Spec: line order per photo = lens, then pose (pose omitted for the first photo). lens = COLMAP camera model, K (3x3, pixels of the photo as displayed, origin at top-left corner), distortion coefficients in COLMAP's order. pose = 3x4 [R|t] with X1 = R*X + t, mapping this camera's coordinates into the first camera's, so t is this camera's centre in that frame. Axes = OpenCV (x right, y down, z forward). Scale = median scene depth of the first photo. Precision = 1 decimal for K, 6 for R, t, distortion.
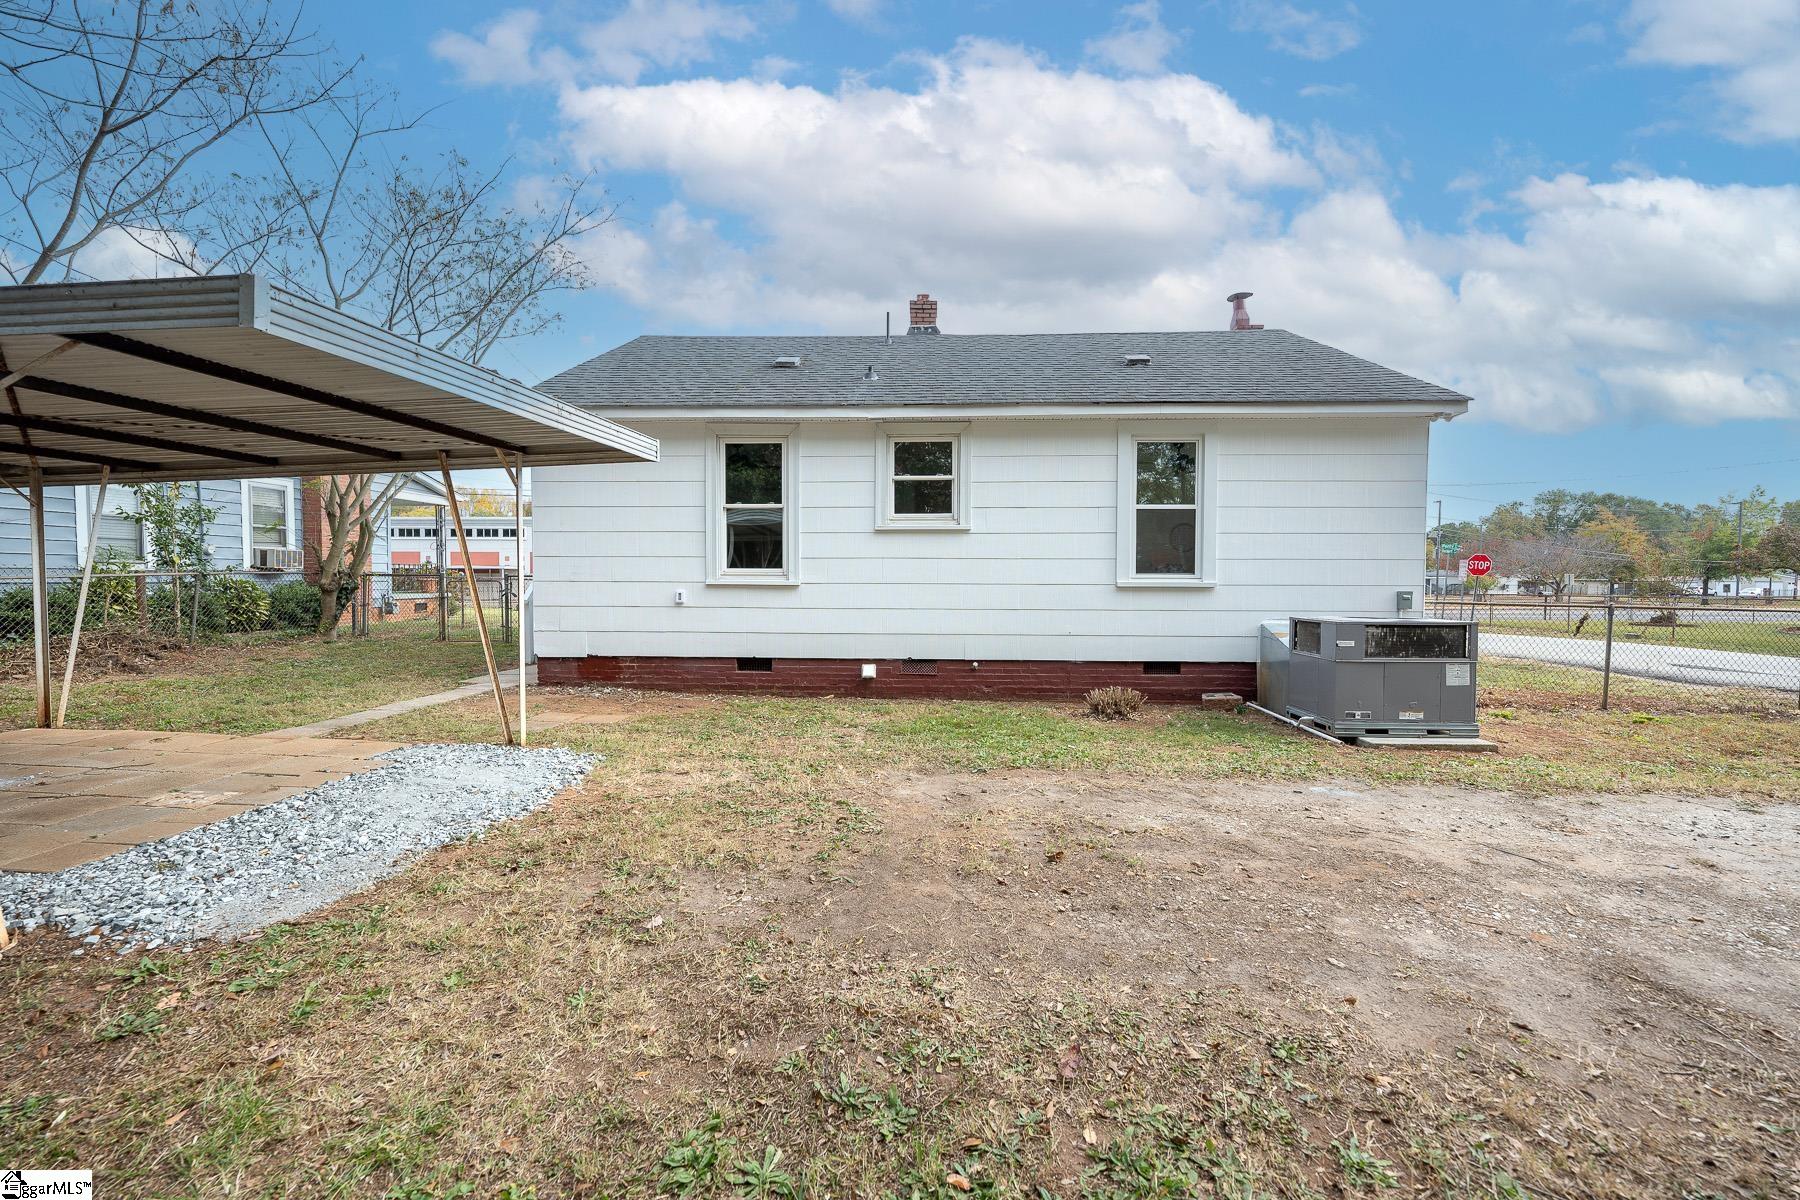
lens RADIAL K [[716.5, 0, 906.6], [0, 716.5, 603.4], [0, 0, 1]] dist [-0.000127, 0.001290]
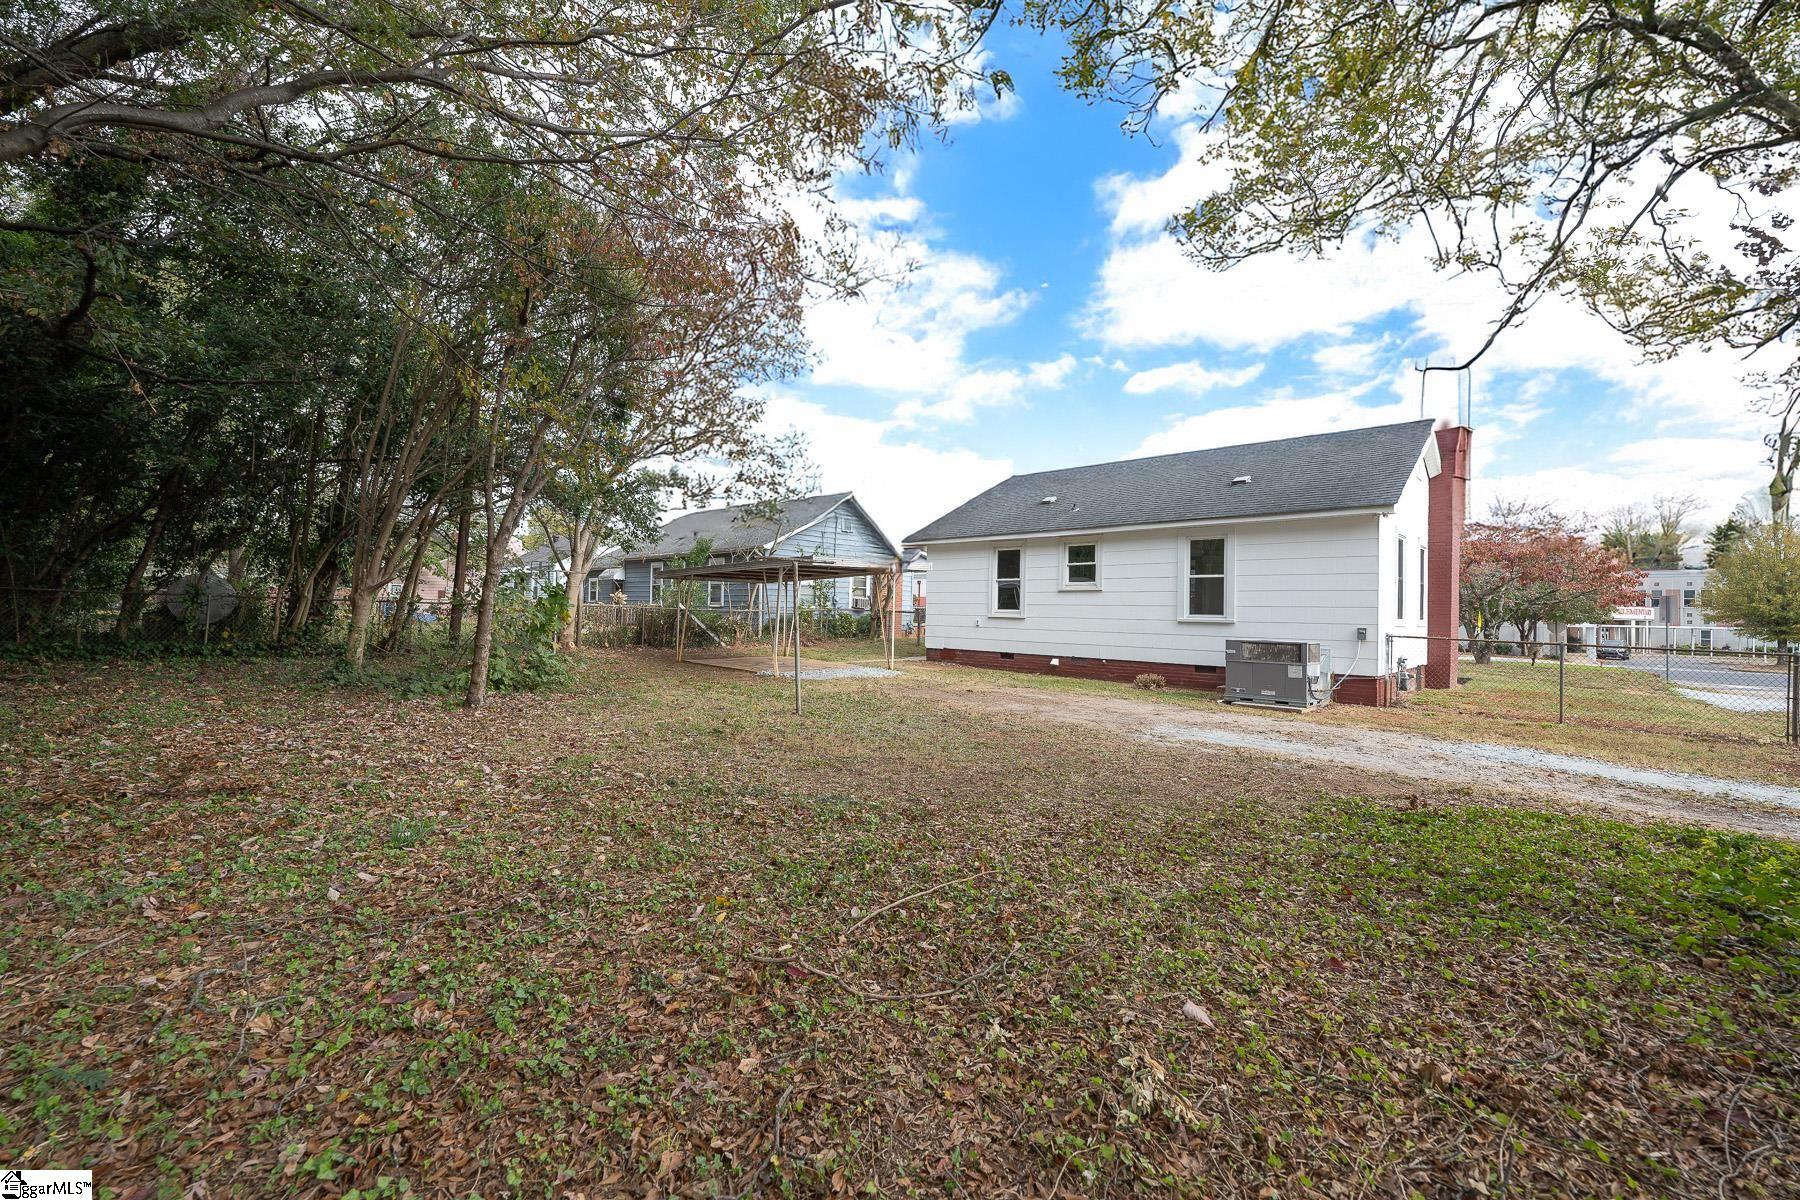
lens RADIAL K [[716.5, 0, 899.2], [0, 716.5, 602.9], [0, 0, 1]] dist [-0.000127, 0.001290]
pose [[0.752581, 0.002176, -0.658496, 0.930745], [-0.040741, 0.998233, -0.043264, 0.035121], [0.657238, 0.059387, 0.751340, -0.782276]]
